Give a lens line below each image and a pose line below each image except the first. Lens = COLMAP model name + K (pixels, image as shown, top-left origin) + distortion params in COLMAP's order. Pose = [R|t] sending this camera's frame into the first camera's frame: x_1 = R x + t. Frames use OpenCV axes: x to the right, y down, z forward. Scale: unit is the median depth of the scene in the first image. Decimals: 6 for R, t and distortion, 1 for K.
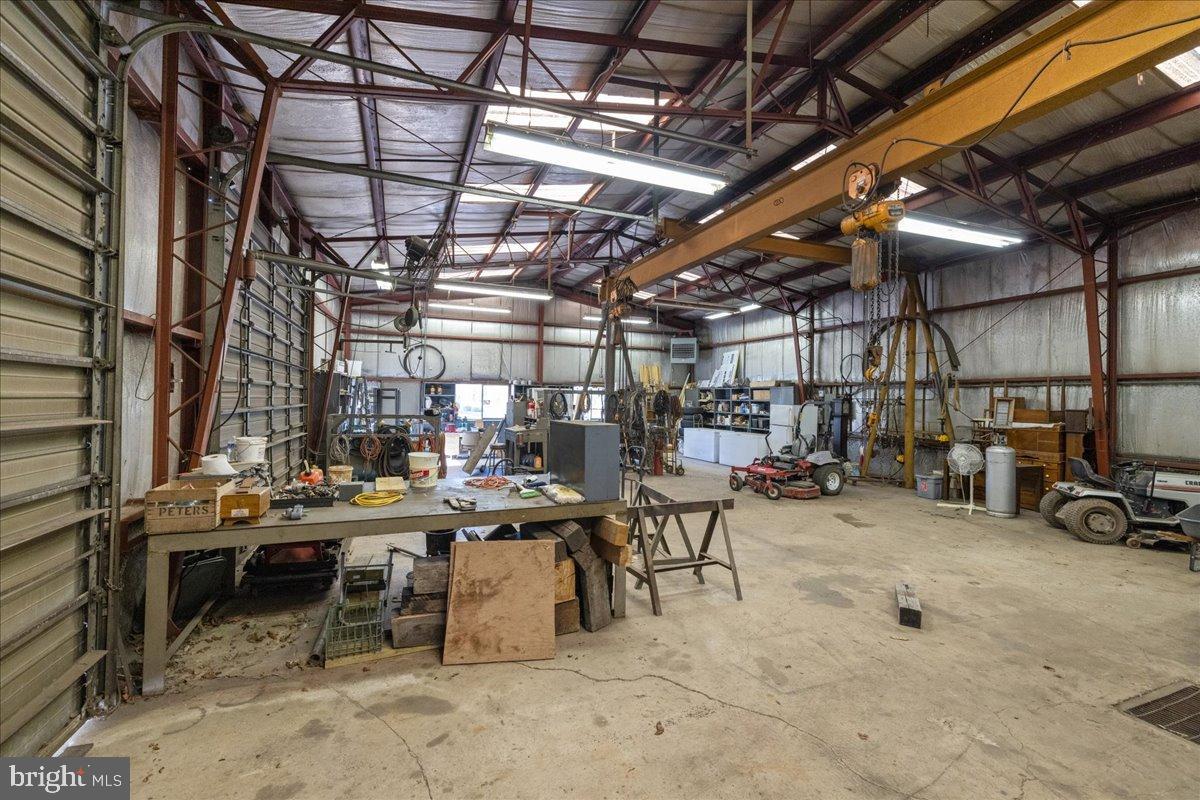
lens RADIAL K [[501.9, 0, 600.0], [0, 501.9, 400.0], [0, 0, 1]] dist [0.001855, 0.000166]
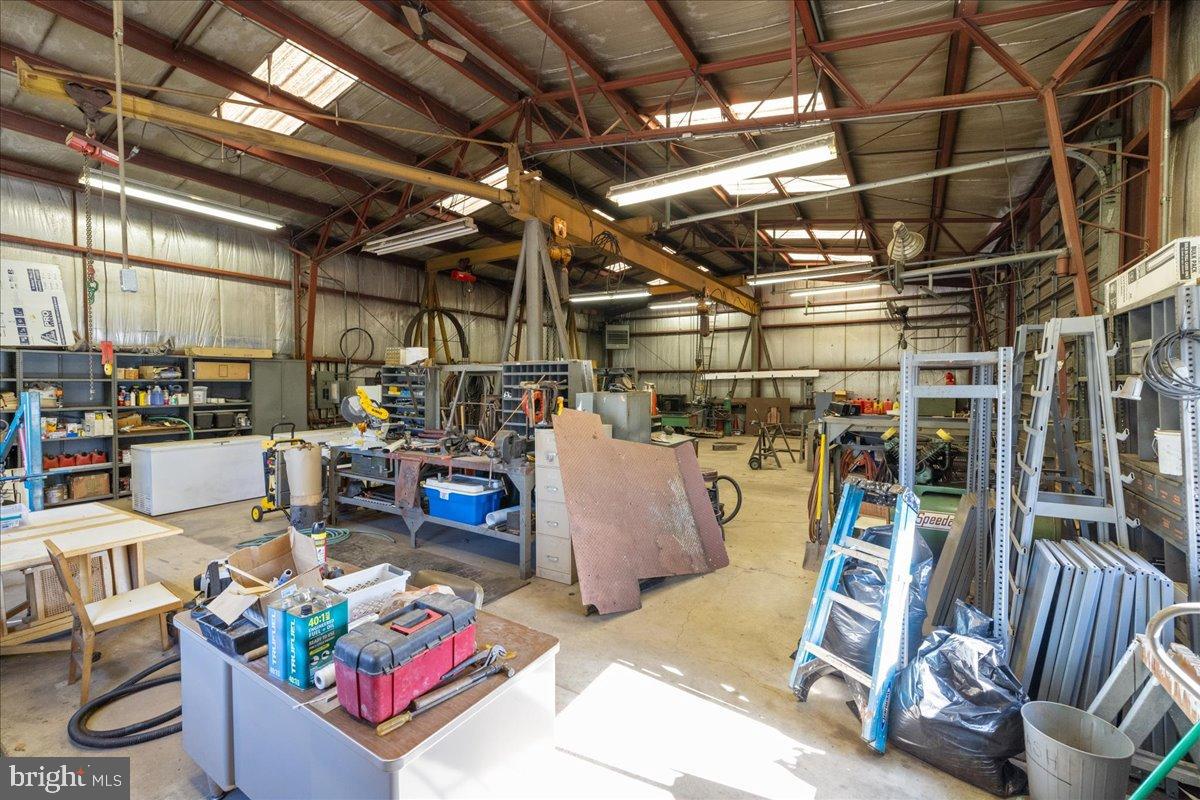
lens RADIAL K [[501.9, 0, 600.0], [0, 501.9, 400.0], [0, 0, 1]] dist [0.001855, 0.000166]
pose [[-0.582912, -0.037605, 0.811664, -0.396274], [-0.006063, 0.999102, 0.041934, -0.003324], [-0.812512, 0.019522, -0.582617, 0.963446]]
